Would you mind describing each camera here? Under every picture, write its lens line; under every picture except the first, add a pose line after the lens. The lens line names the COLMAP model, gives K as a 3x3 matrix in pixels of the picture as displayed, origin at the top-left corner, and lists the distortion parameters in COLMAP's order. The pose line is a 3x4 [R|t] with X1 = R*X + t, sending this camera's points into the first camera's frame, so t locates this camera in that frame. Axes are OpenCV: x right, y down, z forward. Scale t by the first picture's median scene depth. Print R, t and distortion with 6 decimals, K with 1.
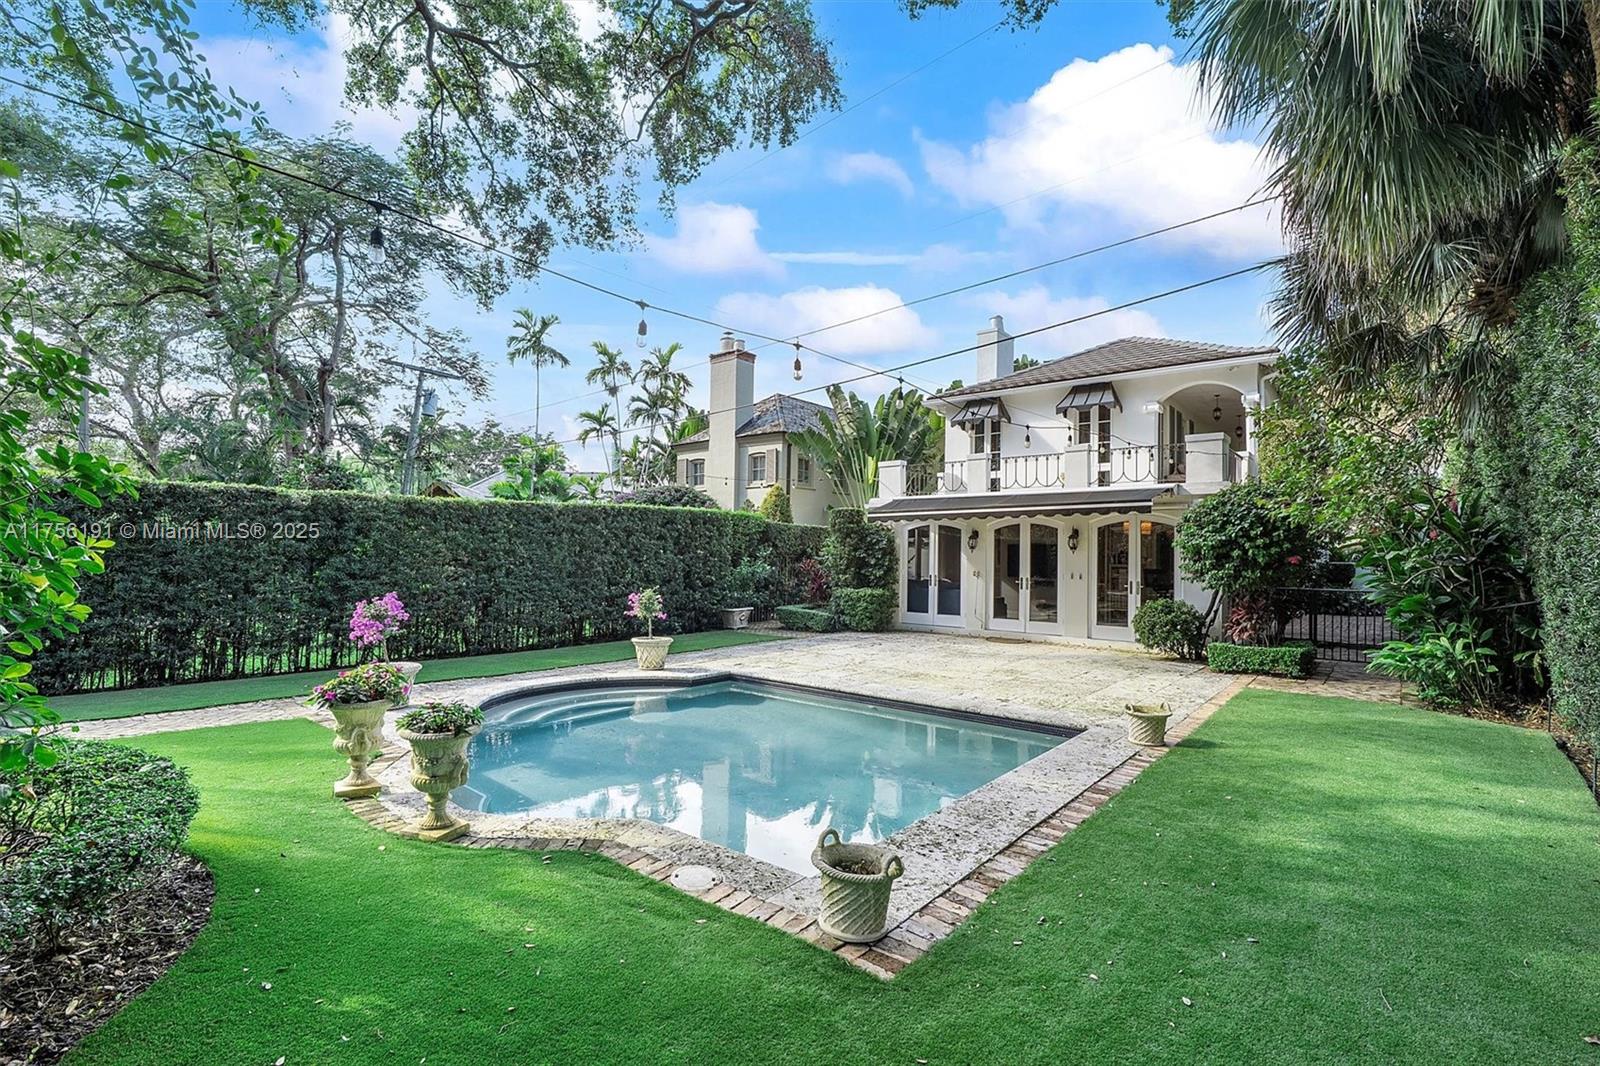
lens RADIAL K [[733.8, 0, 813.5], [0, 733.8, 530.8], [0, 0, 1]] dist [-0.009582, 0.003582]
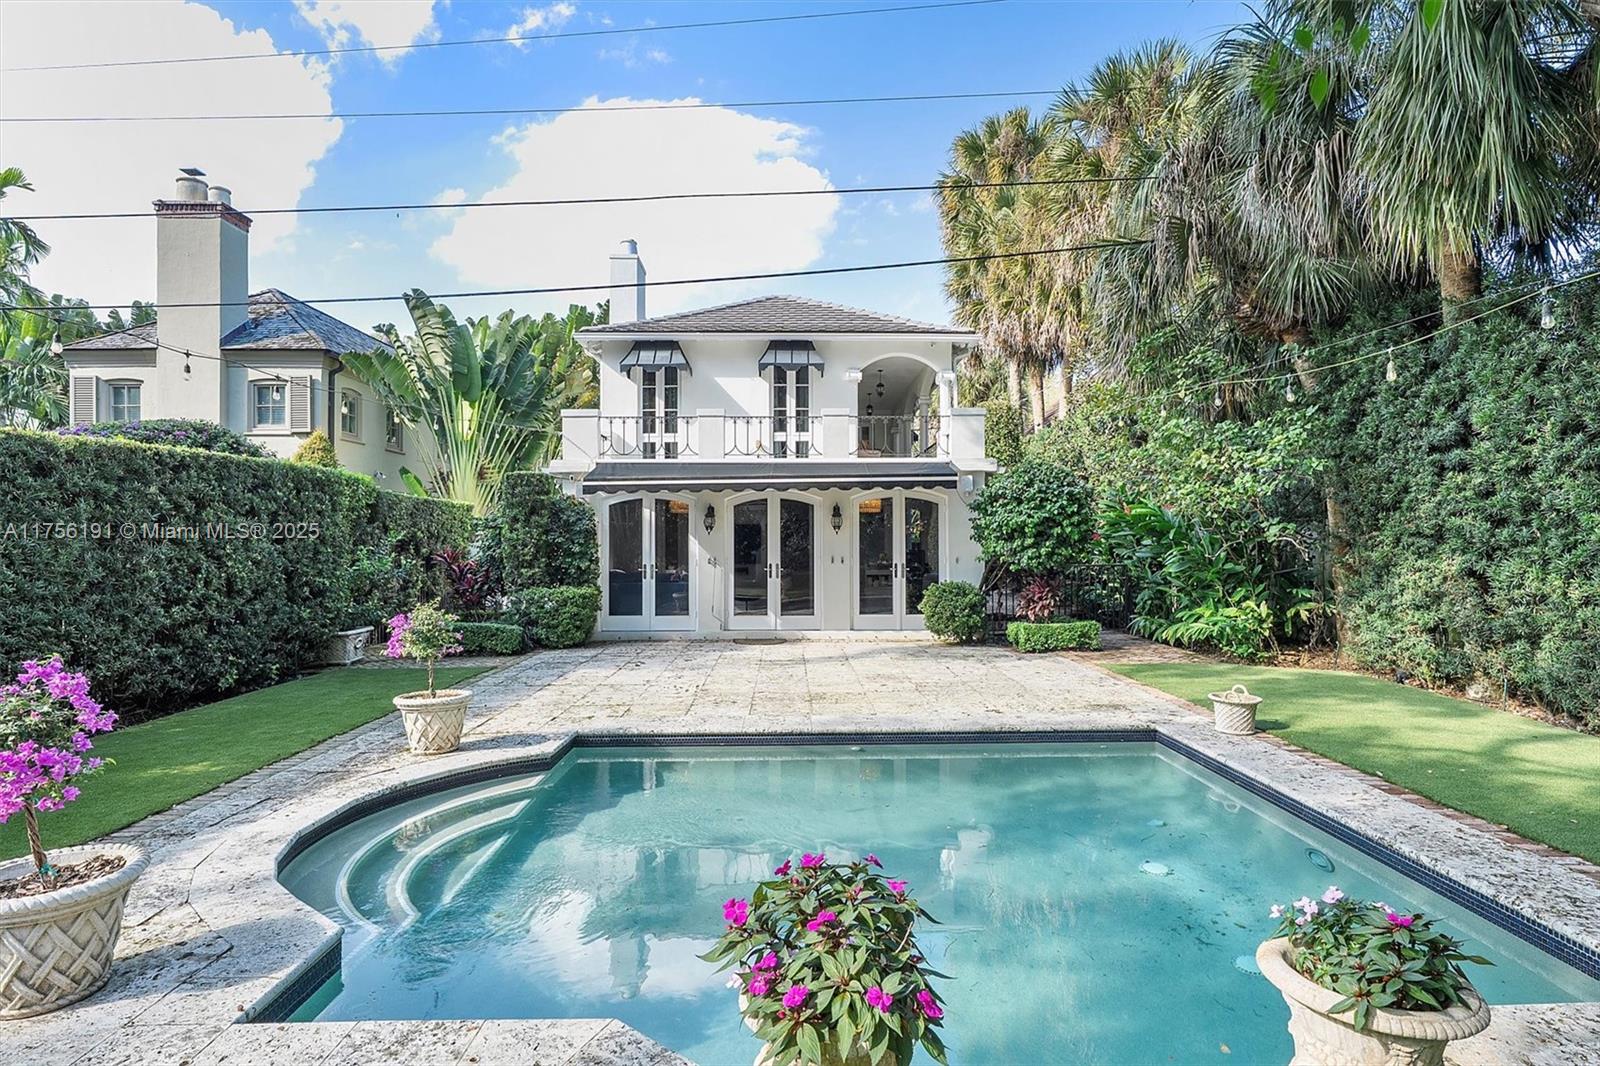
lens RADIAL K [[845.5, 0, 813.0], [0, 845.5, 531.6], [0, 0, 1]] dist [0.000496, -0.000306]
pose [[0.764659, -0.007512, 0.644391, -0.274788], [-0.006897, 0.999779, 0.019840, 0.007694], [-0.644398, -0.019615, 0.764439, 0.227273]]
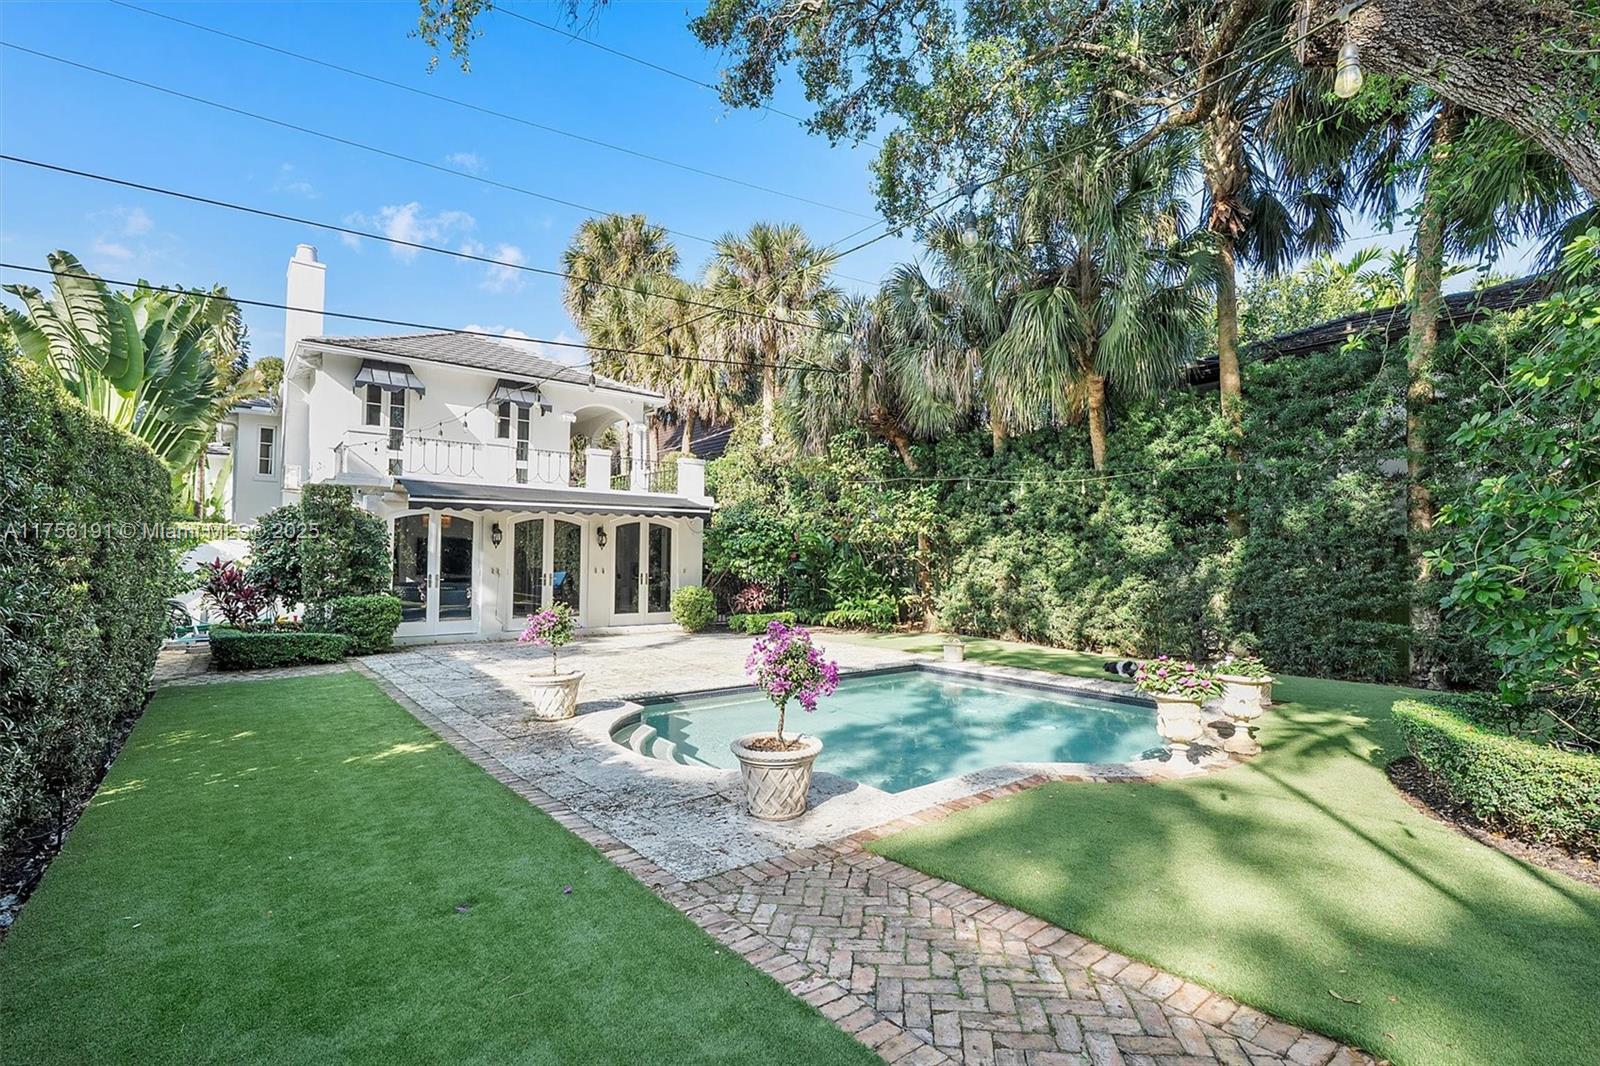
lens RADIAL K [[733.8, 0, 811.9], [0, 733.8, 547.1], [0, 0, 1]] dist [-0.009582, 0.003582]
pose [[0.213918, 0.007648, 0.976822, -0.562793], [-0.037515, 0.999296, 0.000392, 0.013120], [-0.976131, -0.036729, 0.214054, 0.414474]]
